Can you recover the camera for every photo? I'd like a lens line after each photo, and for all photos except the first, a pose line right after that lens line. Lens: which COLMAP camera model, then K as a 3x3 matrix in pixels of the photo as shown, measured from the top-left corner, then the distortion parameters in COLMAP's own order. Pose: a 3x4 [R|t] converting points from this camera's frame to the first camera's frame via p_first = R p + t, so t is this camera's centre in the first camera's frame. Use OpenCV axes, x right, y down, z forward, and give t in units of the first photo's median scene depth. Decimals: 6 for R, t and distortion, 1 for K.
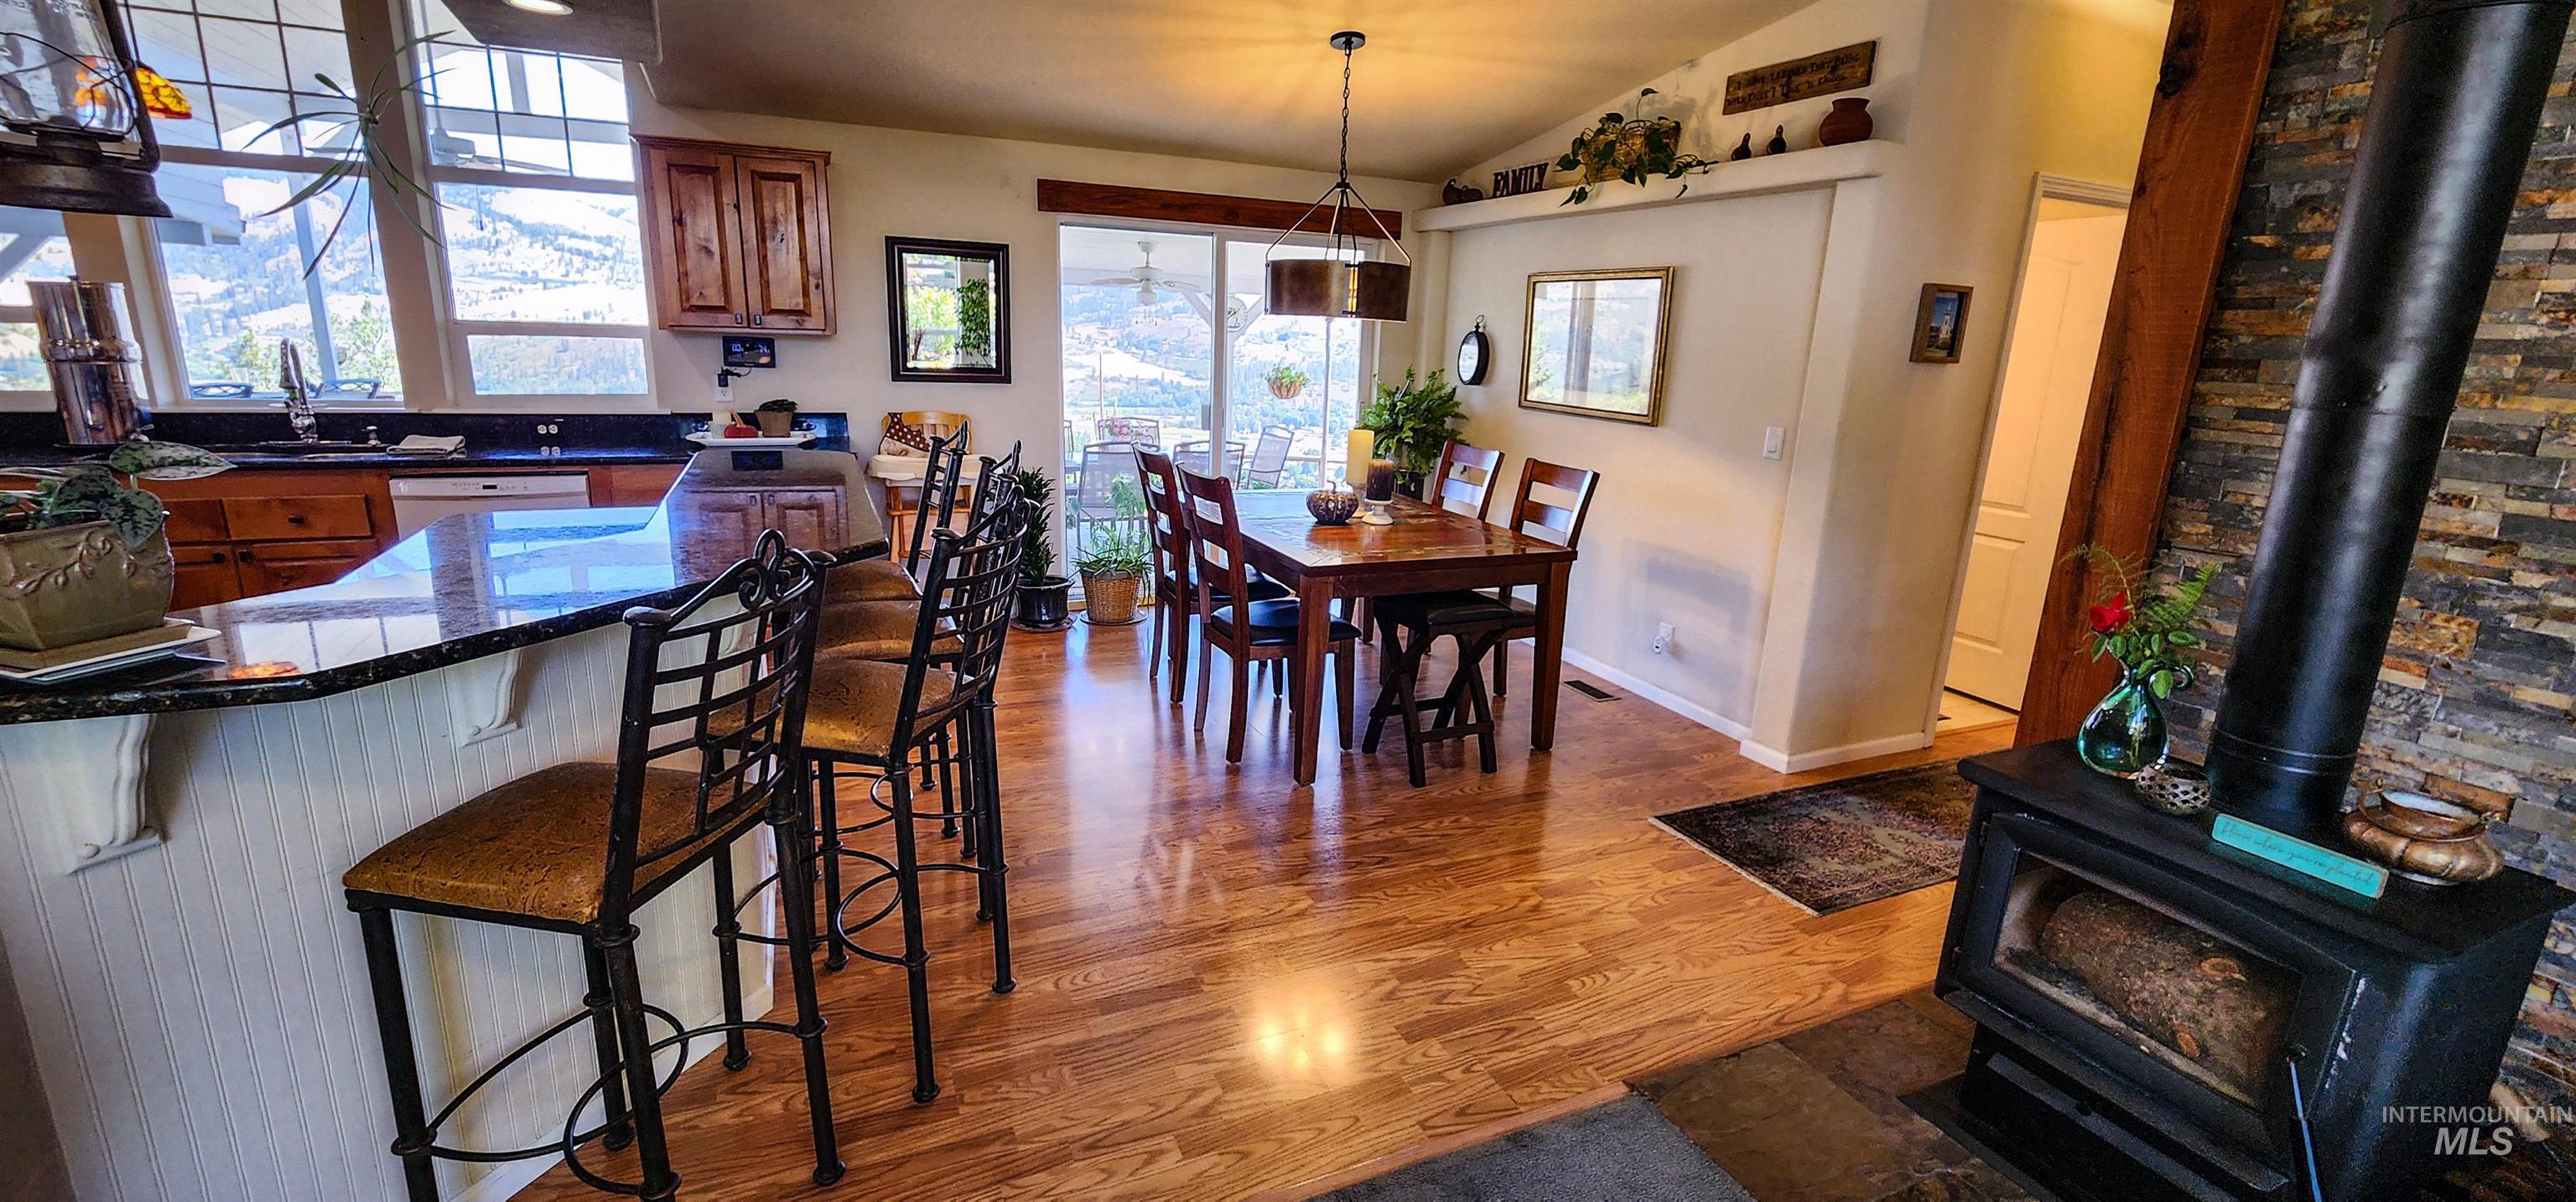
lens RADIAL K [[1062.8, 0, 1282.8], [0, 1062.8, 593.9], [0, 0, 1]] dist [-0.004426, 0.001948]
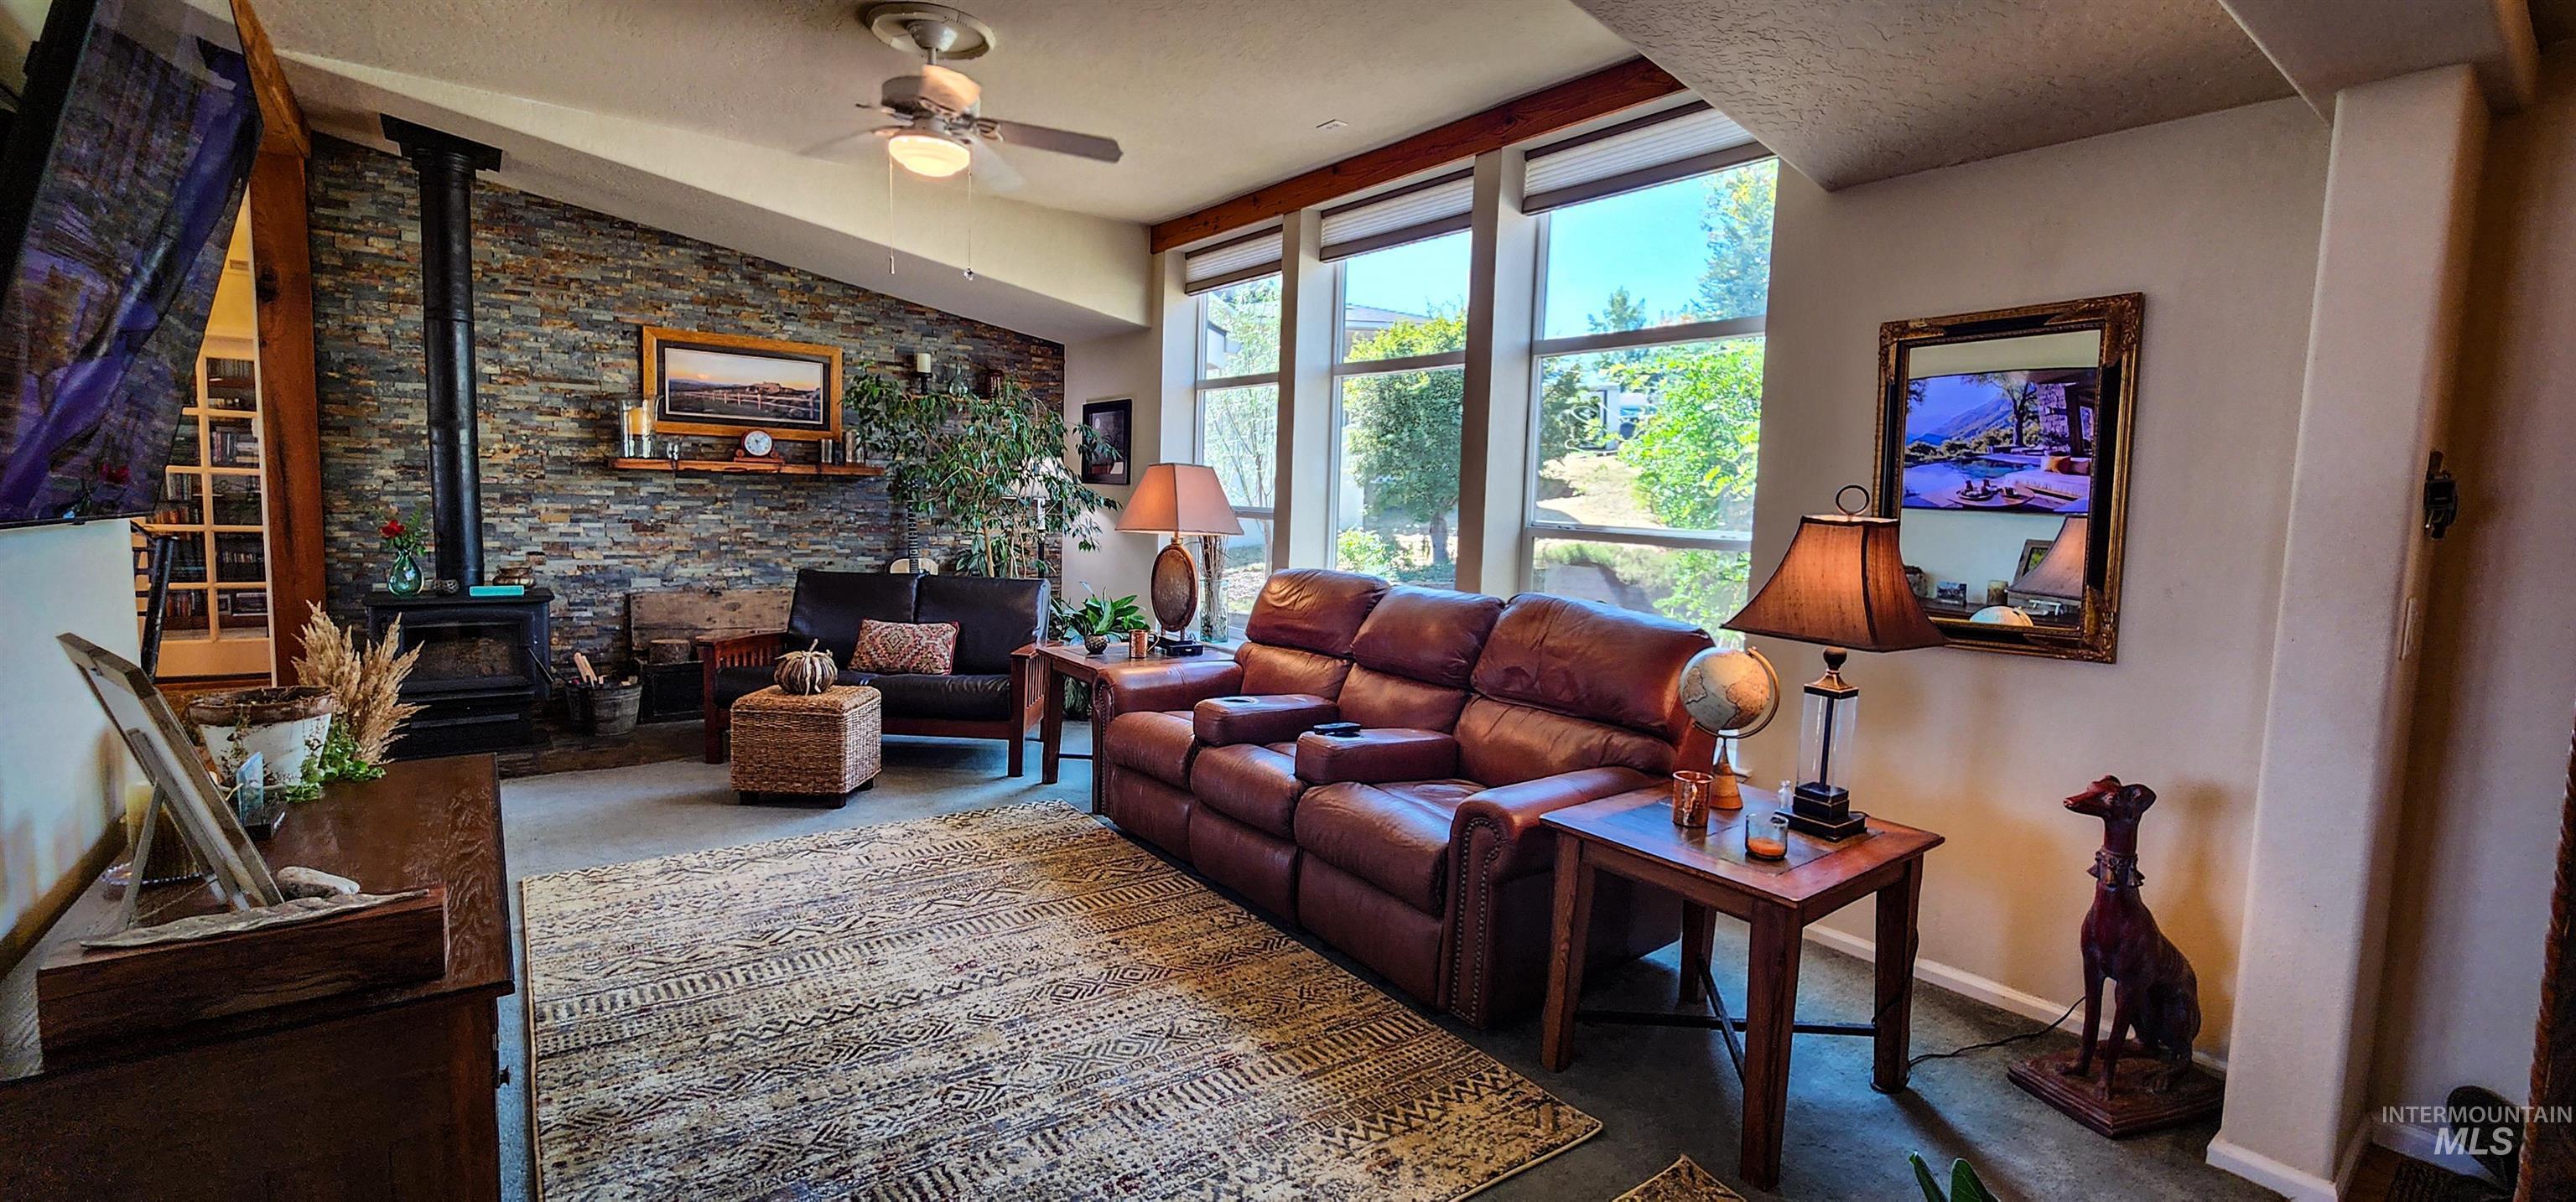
lens RADIAL K [[1062.8, 0, 1304.9], [0, 1062.8, 593.7], [0, 0, 1]] dist [-0.004426, 0.001948]
pose [[-0.245058, -0.136088, 0.959910, -0.947687], [0.193855, 0.963227, 0.186048, 0.052137], [-0.949930, 0.231676, -0.209665, -0.204878]]
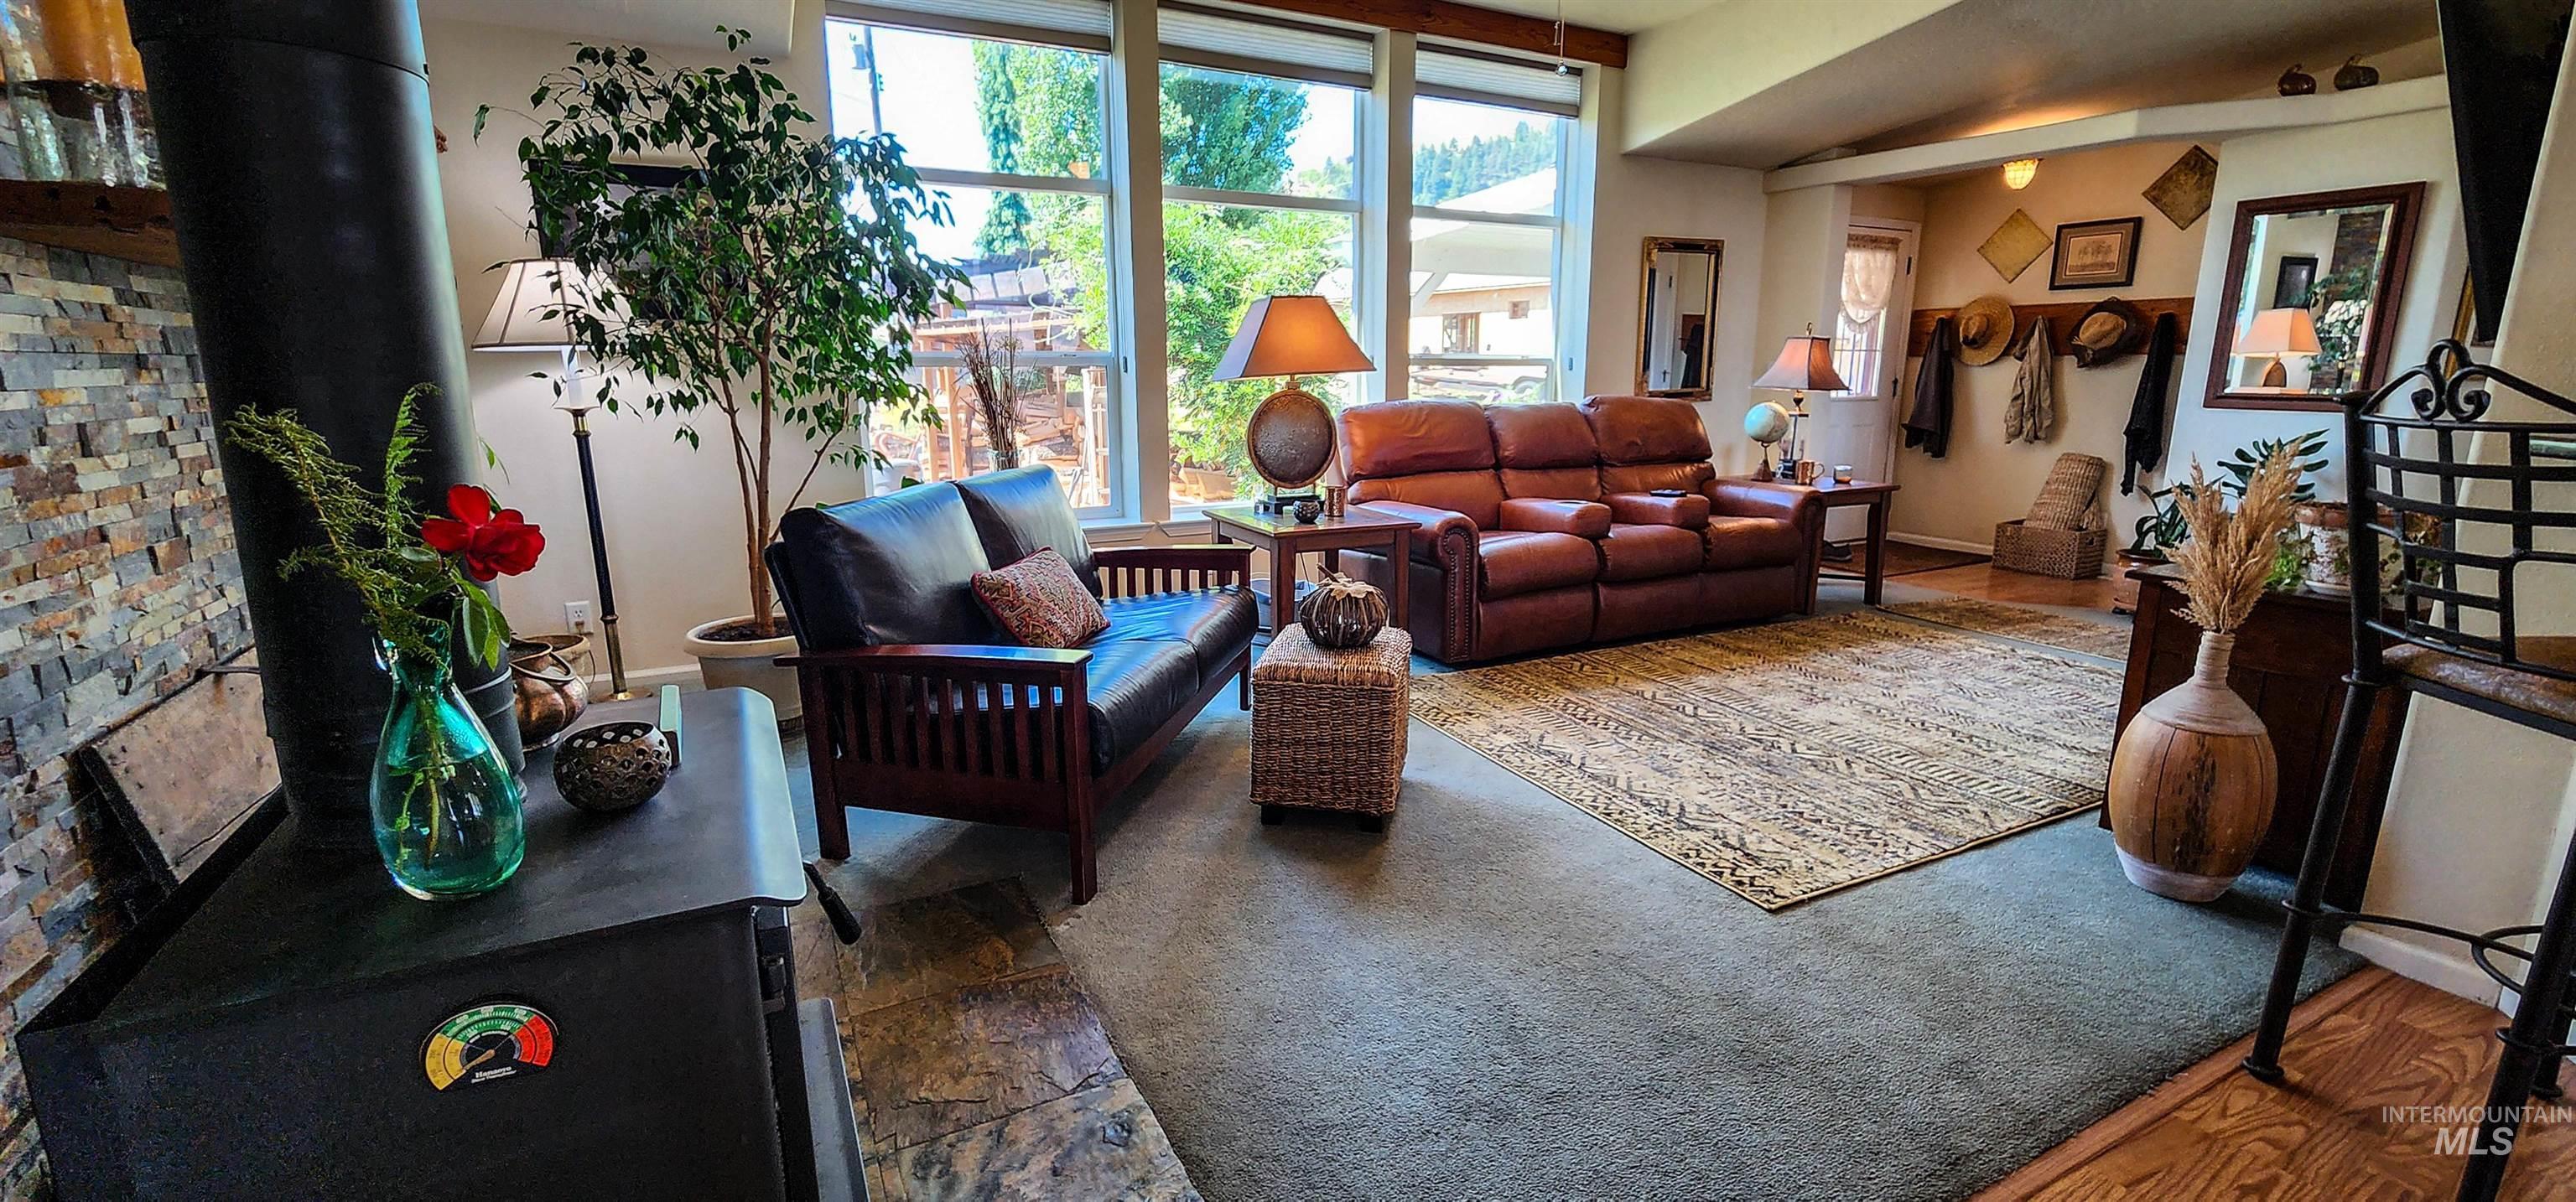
lens RADIAL K [[1062.8, 0, 1286.6], [0, 1062.8, 592.0], [0, 0, 1]] dist [-0.004426, 0.001948]
pose [[-0.997634, -0.020457, -0.065628, 0.218598], [-0.047044, 0.899292, 0.434812, -0.075063], [0.050124, 0.436871, -0.898127, 0.640067]]
